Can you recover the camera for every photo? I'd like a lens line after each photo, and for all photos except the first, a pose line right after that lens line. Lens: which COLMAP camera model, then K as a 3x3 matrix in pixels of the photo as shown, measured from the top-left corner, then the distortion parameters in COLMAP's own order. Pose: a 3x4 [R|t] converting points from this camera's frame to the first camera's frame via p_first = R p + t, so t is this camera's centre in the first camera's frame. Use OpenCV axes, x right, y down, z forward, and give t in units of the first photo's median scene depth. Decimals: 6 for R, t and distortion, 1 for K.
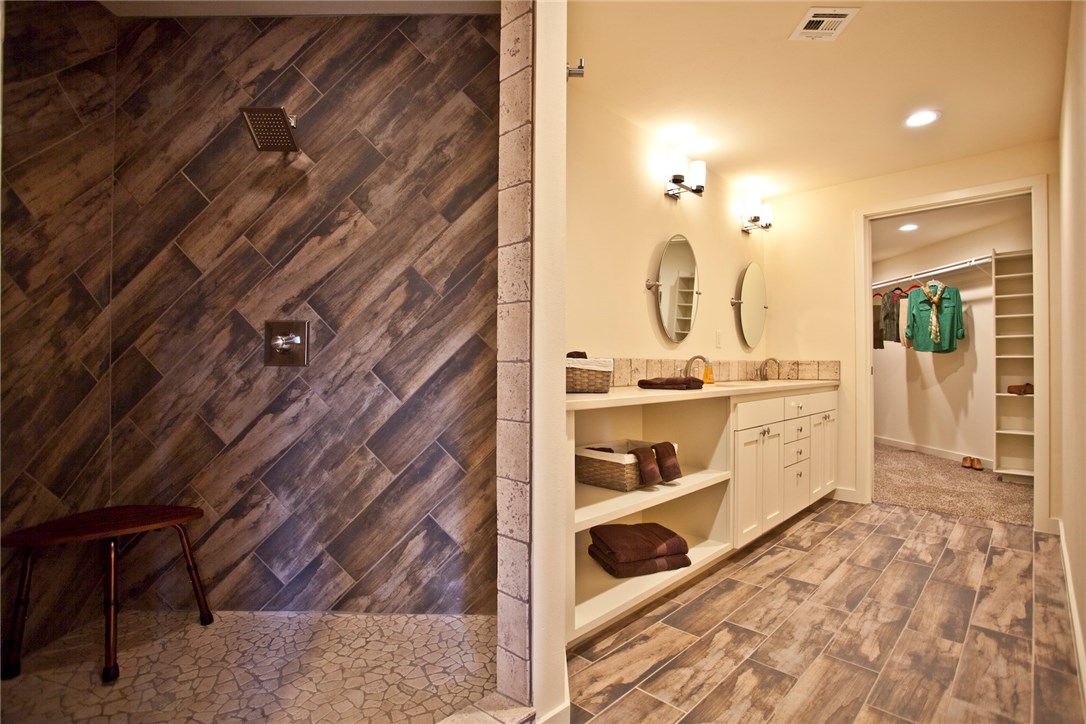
lens RADIAL K [[528.4, 0, 543.0], [0, 528.4, 362.0], [0, 0, 1]] dist [-0.049364, 0.018081]
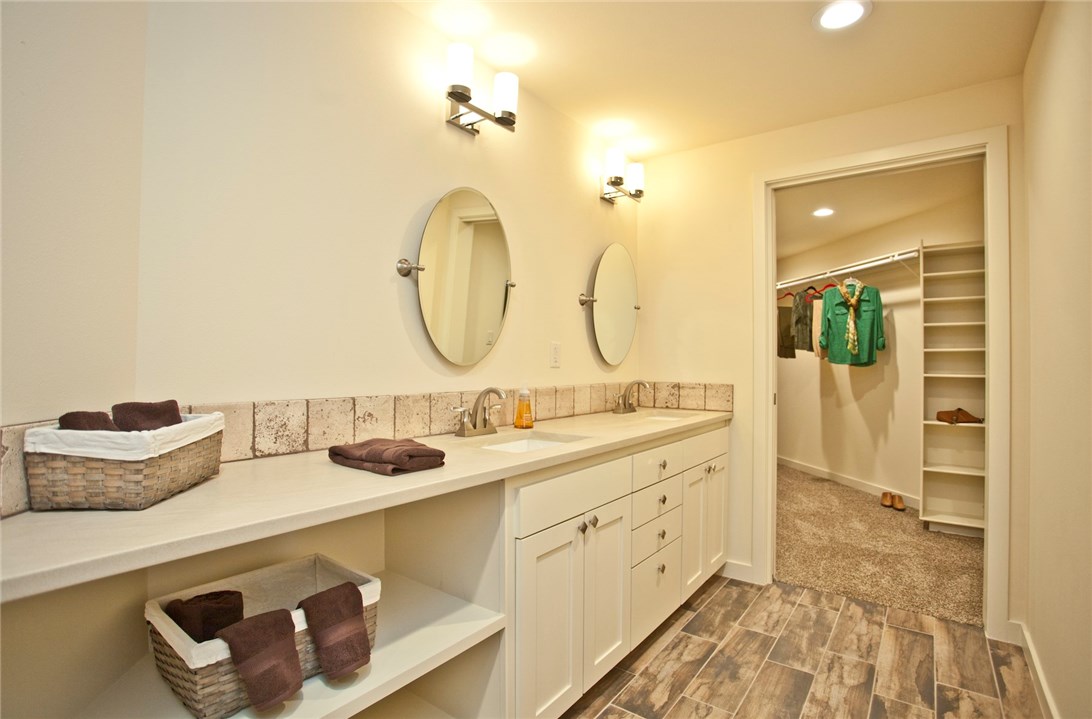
lens RADIAL K [[518.3, 0, 542.6], [0, 518.3, 353.1], [0, 0, 1]] dist [-0.065852, 0.019876]
pose [[0.993613, 0.008707, 0.112503, 0.204641], [-0.008134, 0.999952, -0.005550, -0.034910], [-0.112546, 0.004599, 0.993636, 0.292051]]
